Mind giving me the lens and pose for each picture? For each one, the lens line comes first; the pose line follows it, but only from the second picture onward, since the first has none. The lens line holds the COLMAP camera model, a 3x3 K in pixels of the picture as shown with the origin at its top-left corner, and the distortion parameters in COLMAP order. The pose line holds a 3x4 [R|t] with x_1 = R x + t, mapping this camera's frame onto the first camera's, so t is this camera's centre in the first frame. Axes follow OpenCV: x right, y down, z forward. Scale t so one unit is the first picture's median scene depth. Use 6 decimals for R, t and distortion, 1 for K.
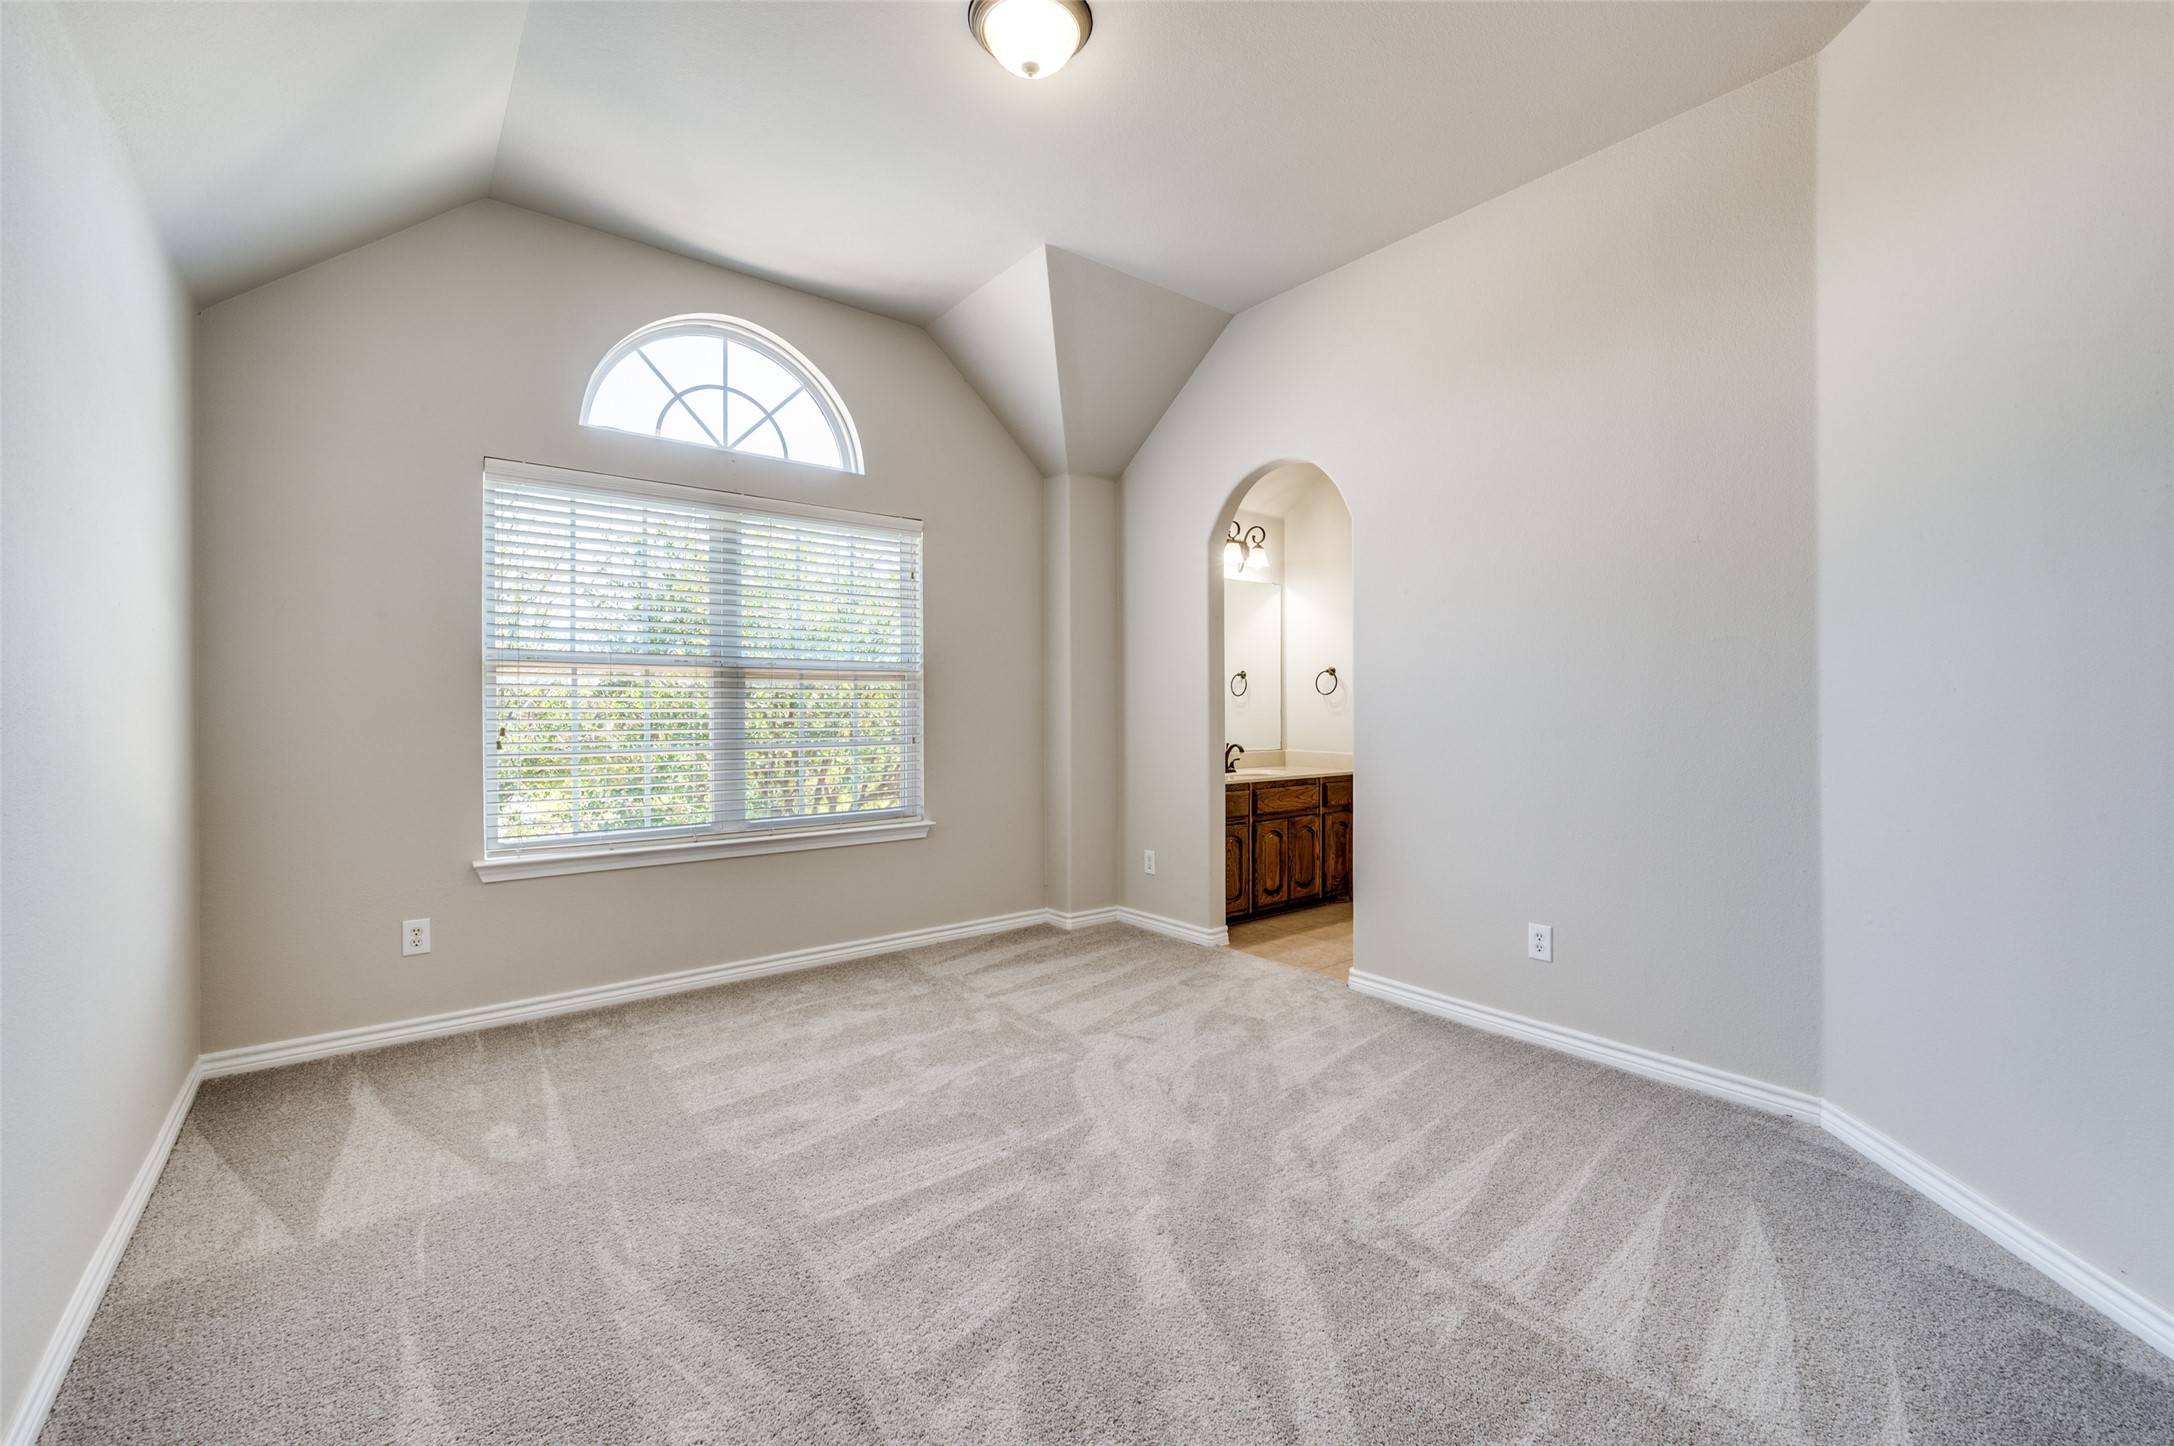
lens RADIAL K [[894.3, 0, 1079.4], [0, 894.3, 704.9], [0, 0, 1]] dist [-0.001137, 0.000180]
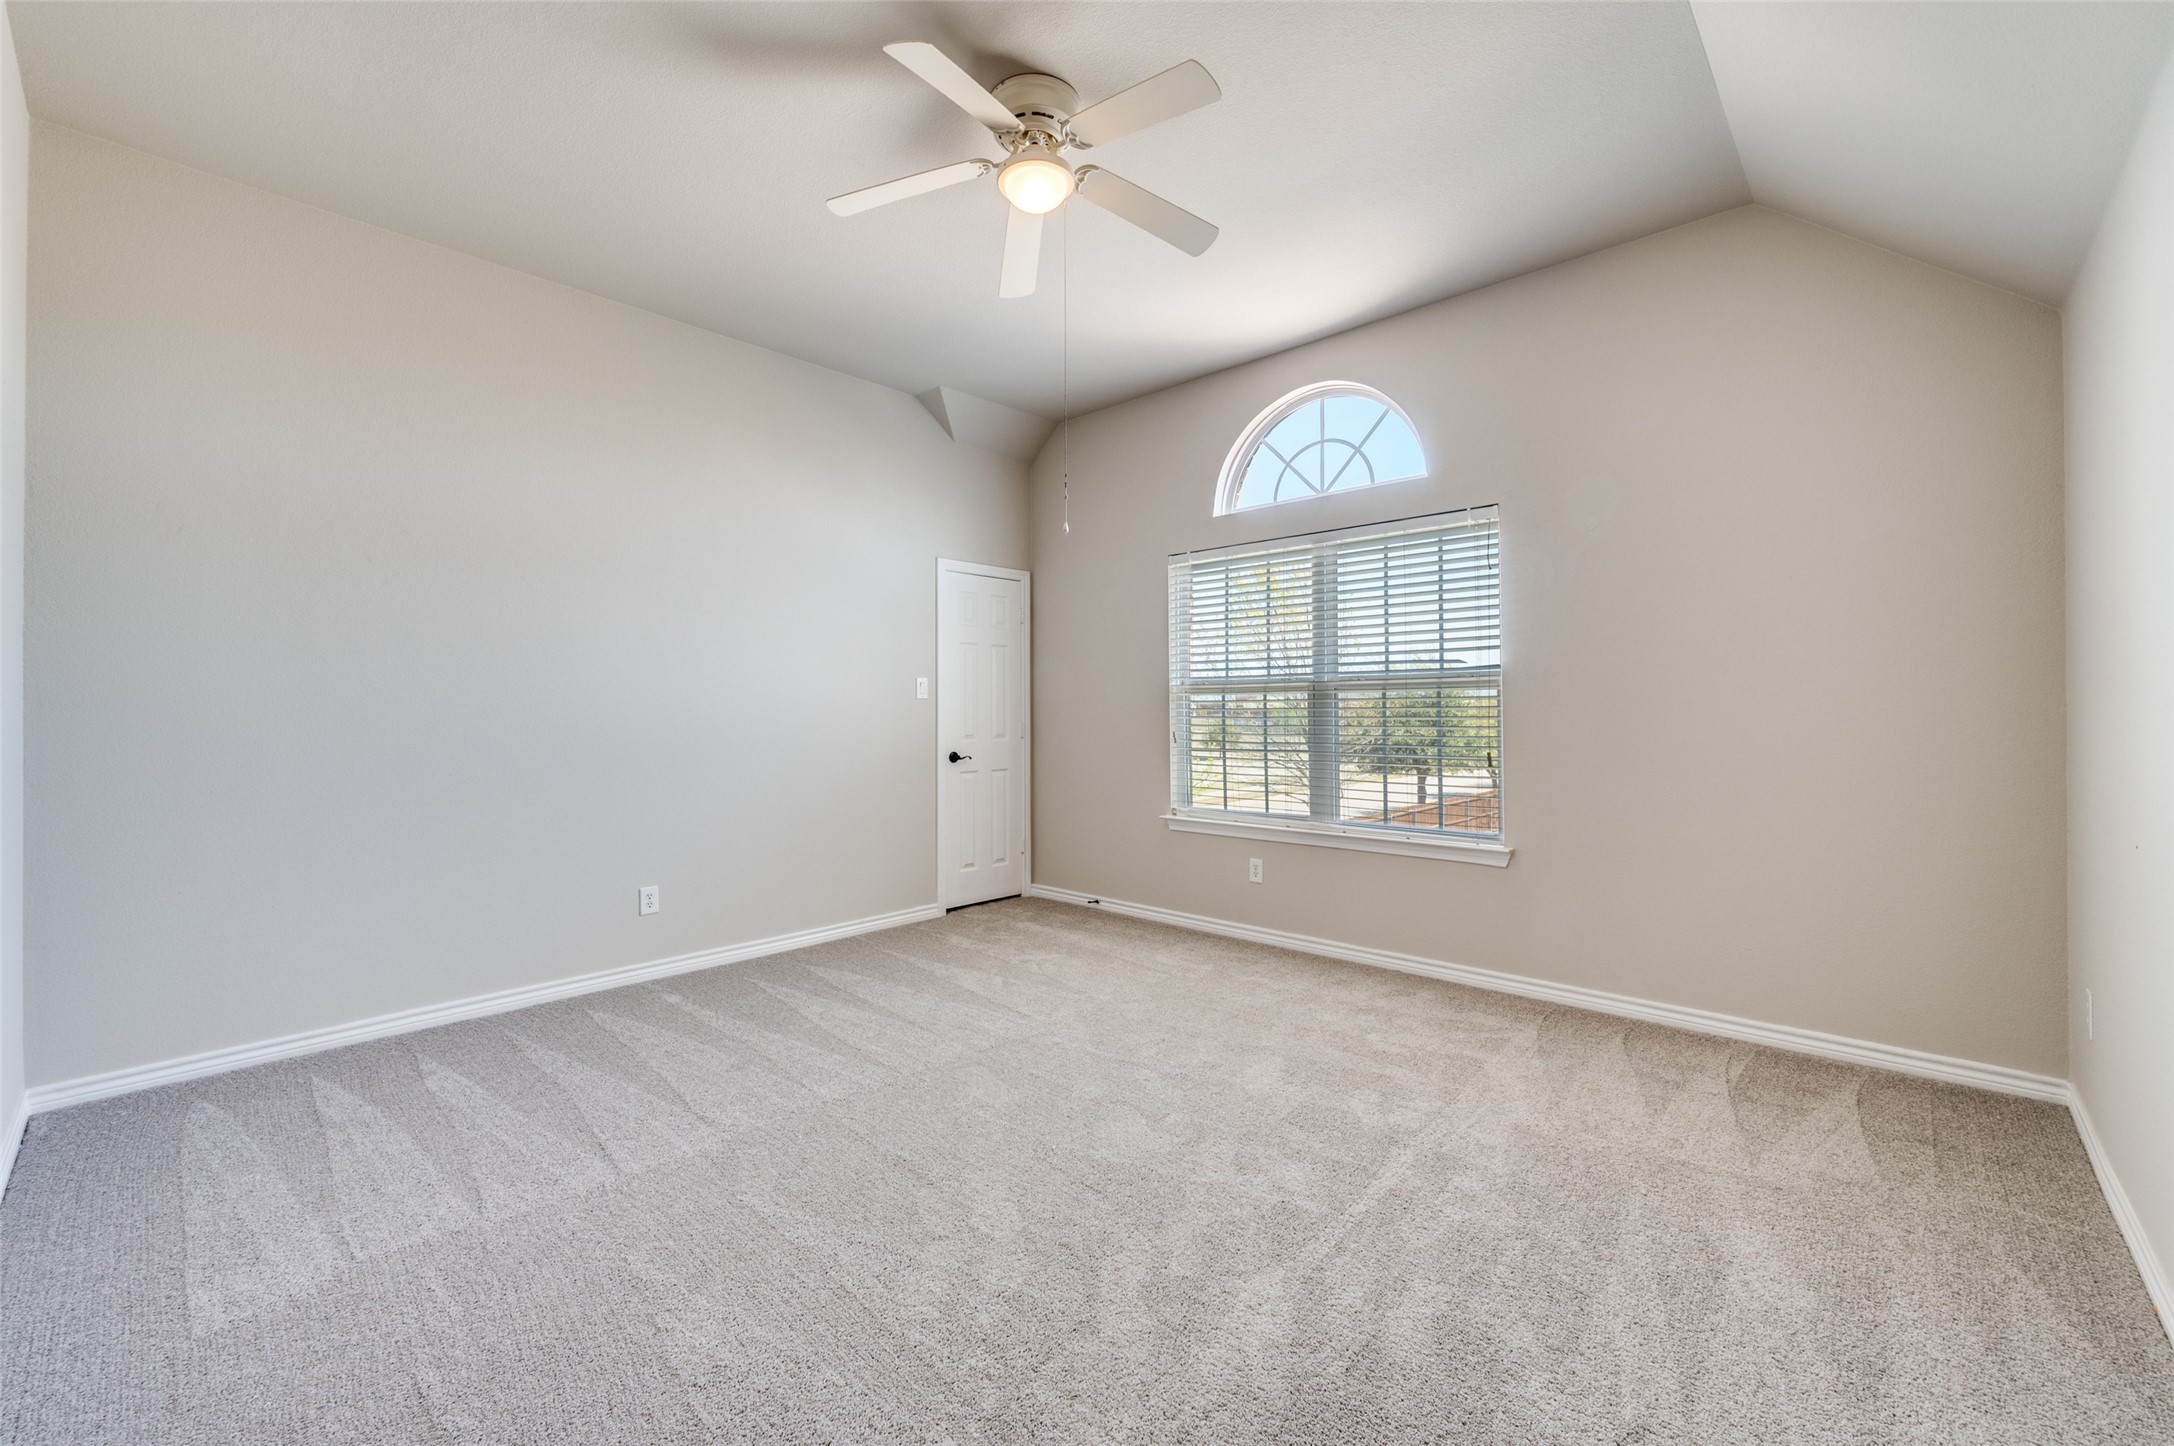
lens RADIAL K [[875.2, 0, 1092.3], [0, 875.2, 716.3], [0, 0, 1]] dist [-0.003760, -0.000201]
pose [[0.157330, 0.001588, -0.987545, 0.697632], [0.001135, 0.999998, 0.001789, -0.000432], [0.987545, -0.001402, 0.157328, 0.539768]]
